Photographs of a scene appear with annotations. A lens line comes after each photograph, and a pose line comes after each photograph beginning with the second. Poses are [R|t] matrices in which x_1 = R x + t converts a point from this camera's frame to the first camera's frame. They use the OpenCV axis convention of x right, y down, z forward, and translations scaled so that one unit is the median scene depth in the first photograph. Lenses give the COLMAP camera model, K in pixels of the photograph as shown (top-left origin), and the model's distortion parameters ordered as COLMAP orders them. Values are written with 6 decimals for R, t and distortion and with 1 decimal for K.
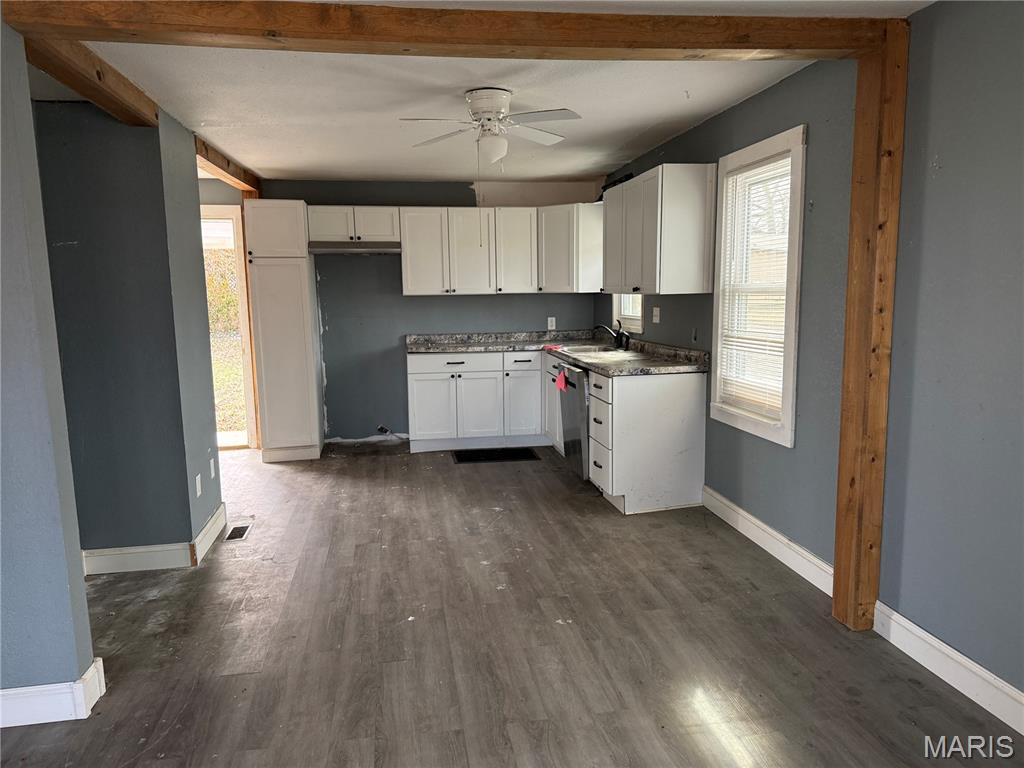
lens RADIAL K [[708.1, 0, 514.2], [0, 708.1, 385.7], [0, 0, 1]] dist [0.140866, -0.255584]
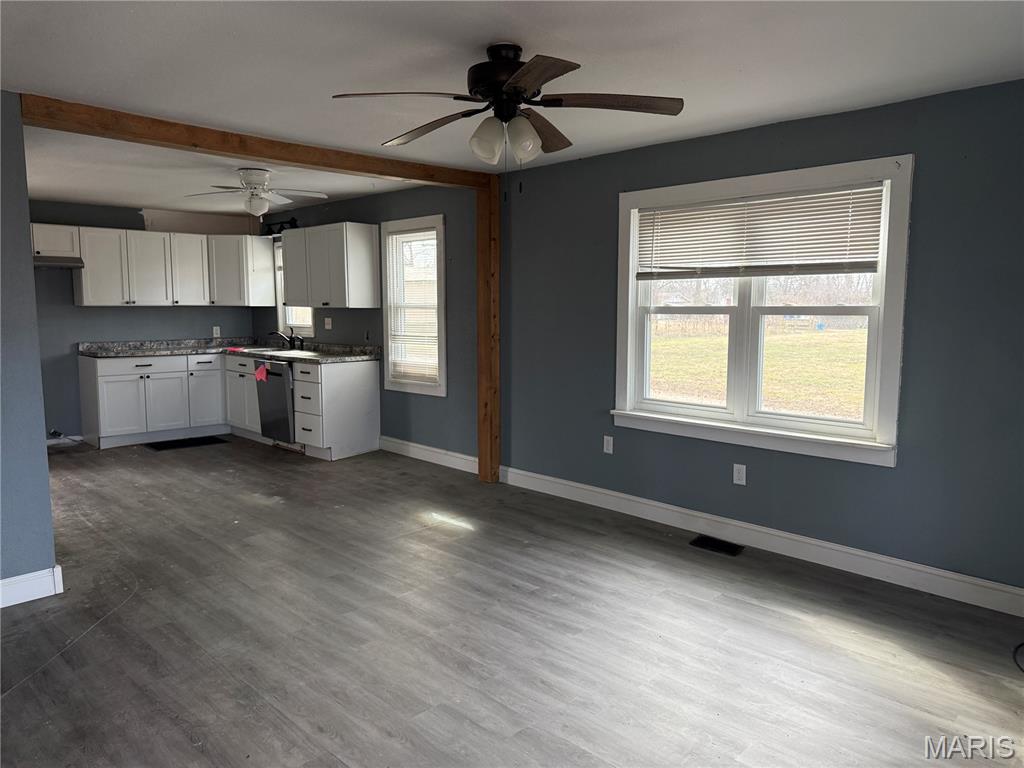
lens RADIAL K [[708.1, 0, 514.2], [0, 708.1, 385.7], [0, 0, 1]] dist [0.140866, -0.255584]
pose [[0.812985, -0.047688, 0.580329, -0.293457], [0.064637, 0.997872, -0.008552, 0.052337], [-0.578686, 0.044463, 0.814337, -0.307224]]
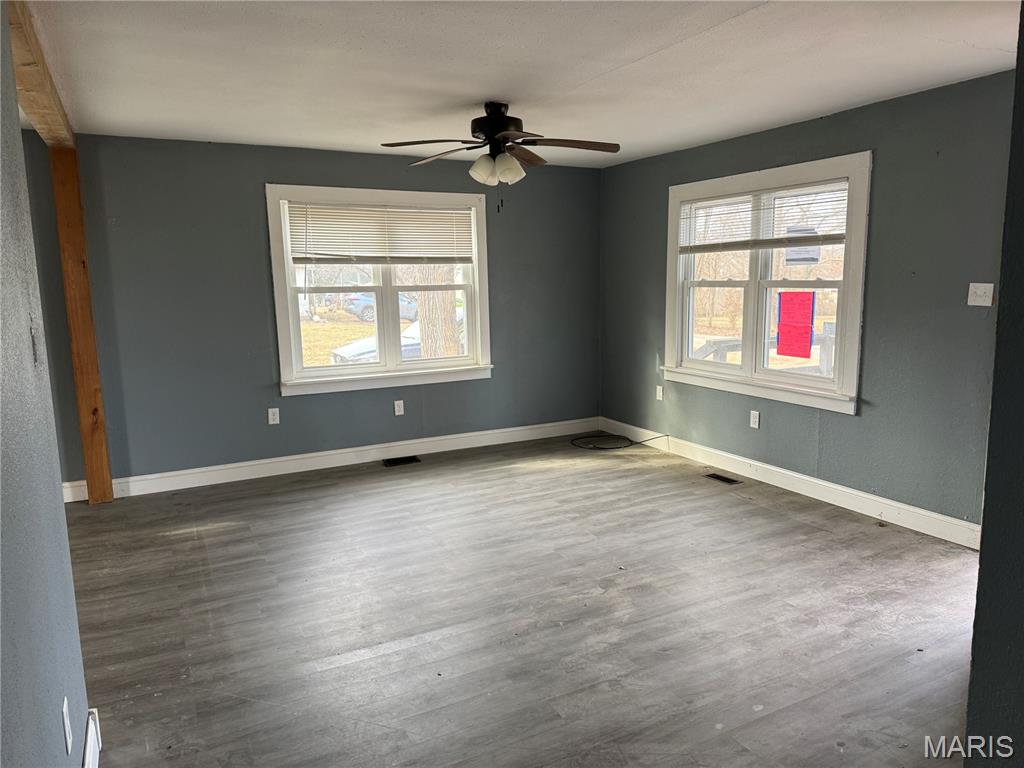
lens RADIAL K [[708.1, 0, 514.2], [0, 708.1, 385.7], [0, 0, 1]] dist [0.140866, -0.255584]
pose [[-0.314196, -0.115319, 0.942328, -0.680510], [0.157064, 0.972602, 0.171393, -0.025829], [-0.936275, 0.201857, -0.287476, 0.293246]]
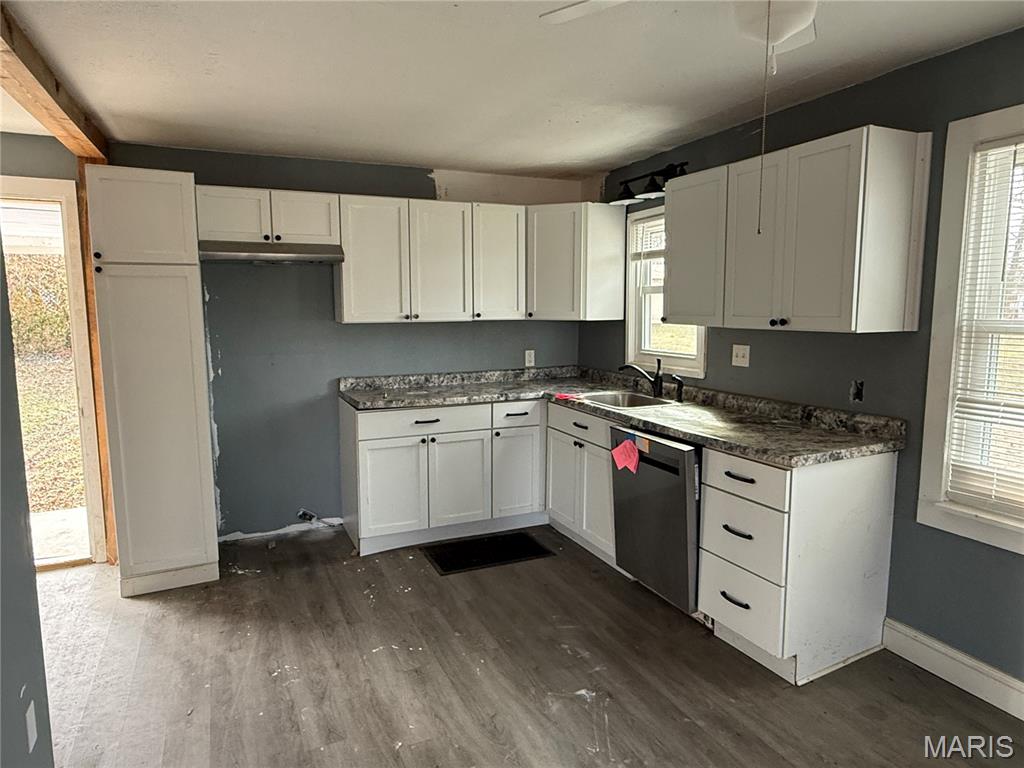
lens RADIAL K [[633.9, 0, 510.5], [0, 633.9, 379.0], [0, 0, 1]] dist [-0.003640, 0.002180]
pose [[0.965969, -0.020247, 0.257865, -0.174860], [0.025488, 0.999531, -0.016998, -0.065325], [-0.257400, 0.022992, 0.966031, 0.412170]]
